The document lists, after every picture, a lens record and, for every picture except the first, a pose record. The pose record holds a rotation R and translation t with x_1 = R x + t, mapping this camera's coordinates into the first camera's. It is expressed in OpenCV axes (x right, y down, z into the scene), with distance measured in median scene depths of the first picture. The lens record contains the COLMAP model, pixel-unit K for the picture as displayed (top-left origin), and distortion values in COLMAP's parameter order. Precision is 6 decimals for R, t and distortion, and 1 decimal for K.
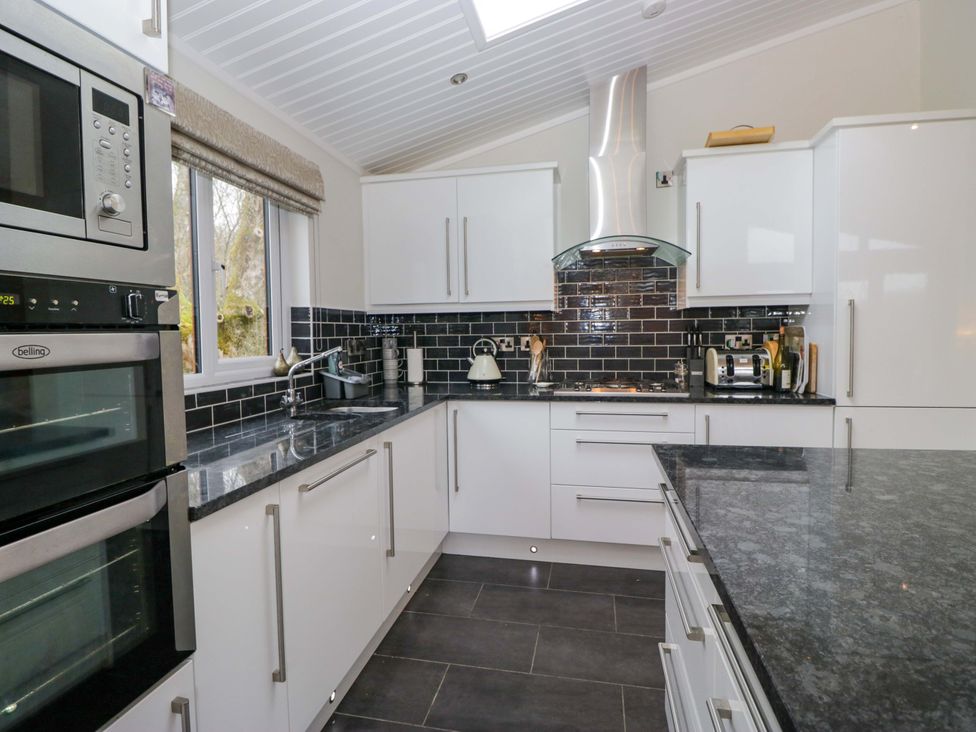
lens RADIAL K [[509.1, 0, 486.3], [0, 509.1, 356.1], [0, 0, 1]] dist [0.005408, -0.017283]
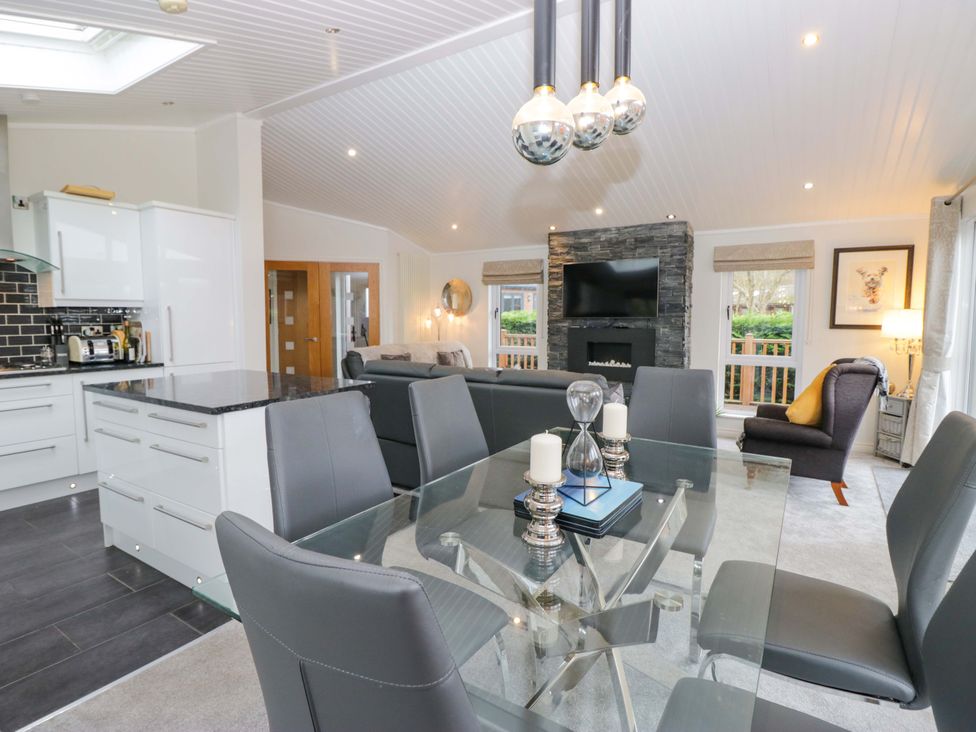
lens RADIAL K [[509.1, 0, 486.3], [0, 509.1, 356.1], [0, 0, 1]] dist [0.005408, -0.017283]
pose [[0.351817, -0.057748, 0.934286, -0.462835], [0.041167, 0.998084, 0.046189, 0.021937], [-0.935163, 0.022212, 0.353520, -0.545148]]
